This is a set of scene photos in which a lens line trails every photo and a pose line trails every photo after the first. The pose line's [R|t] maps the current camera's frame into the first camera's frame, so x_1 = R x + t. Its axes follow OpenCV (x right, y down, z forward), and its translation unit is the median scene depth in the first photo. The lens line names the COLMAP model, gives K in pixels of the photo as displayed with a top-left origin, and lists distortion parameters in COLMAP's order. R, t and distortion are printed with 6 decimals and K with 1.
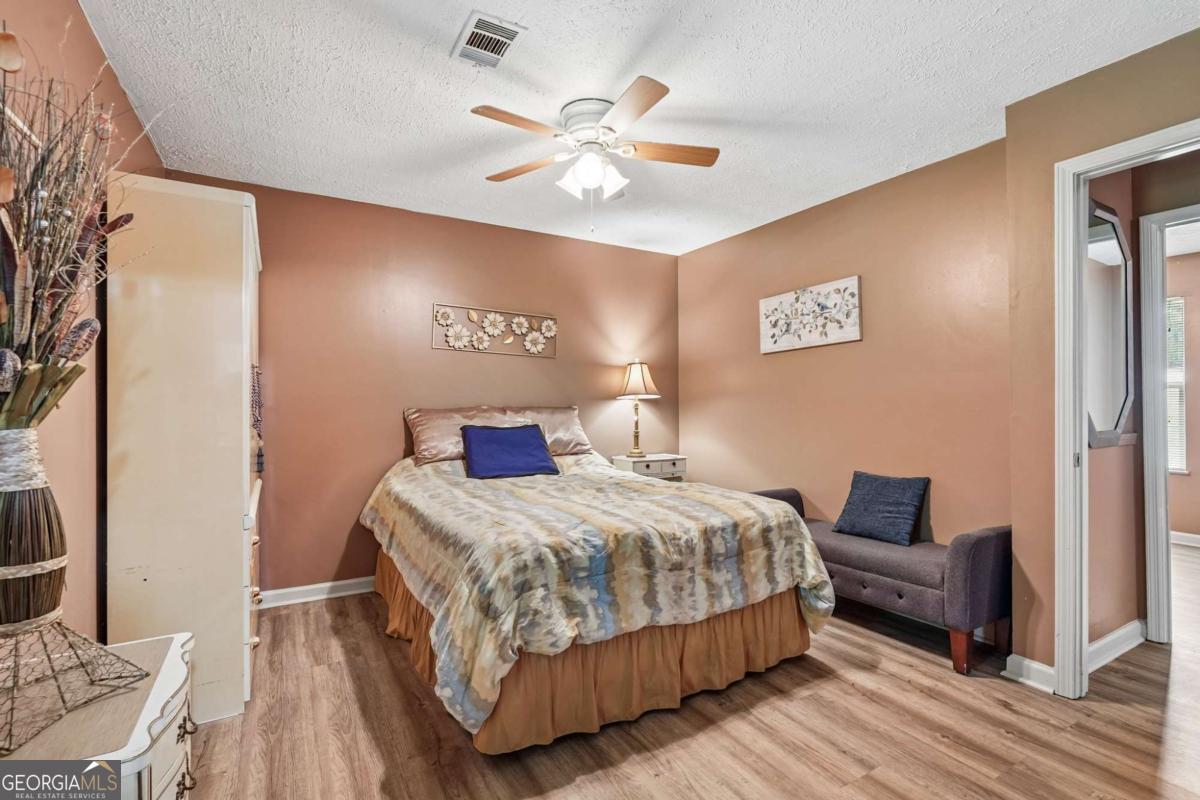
lens RADIAL K [[548.6, 0, 601.7], [0, 548.6, 404.9], [0, 0, 1]] dist [-0.015570, 0.009880]
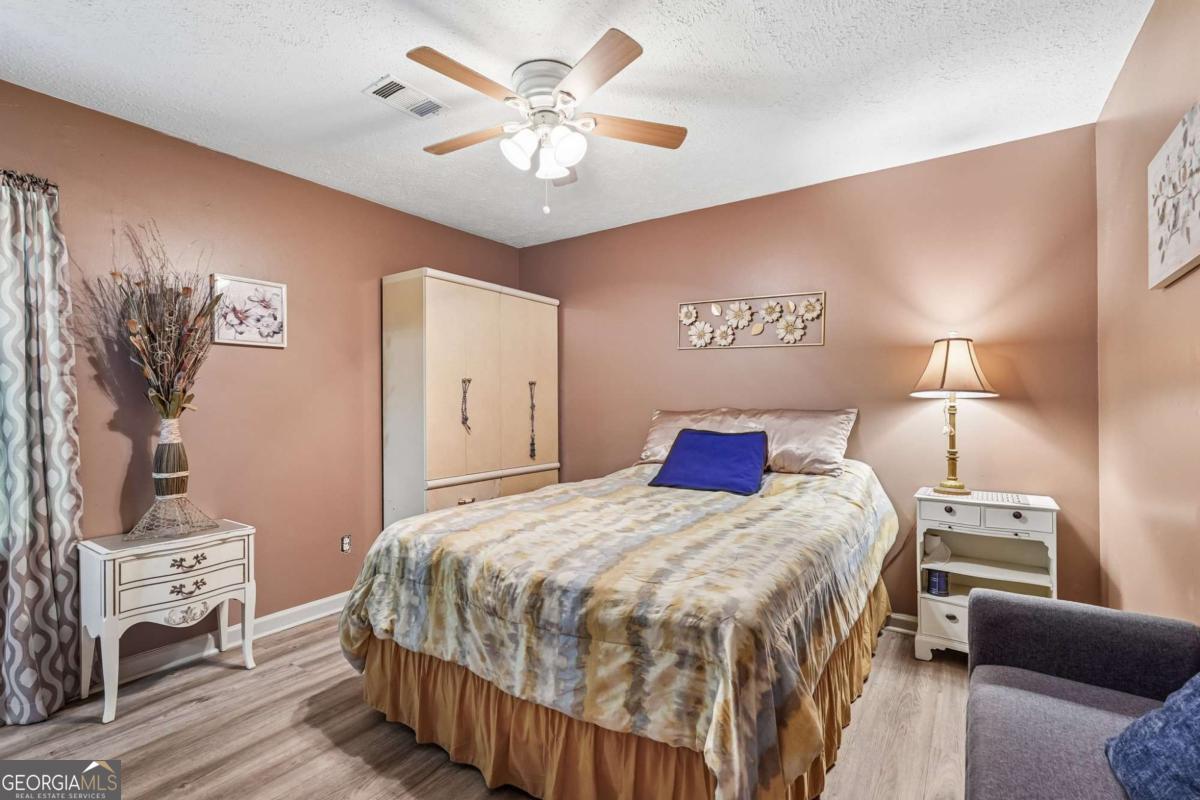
lens RADIAL K [[548.6, 0, 601.7], [0, 548.6, 404.9], [0, 0, 1]] dist [-0.015570, 0.009880]
pose [[0.423811, 0.000411, -0.905751, 0.668230], [0.000500, 1.000000, 0.000688, -0.005679], [0.905751, -0.000744, 0.423810, 0.578864]]
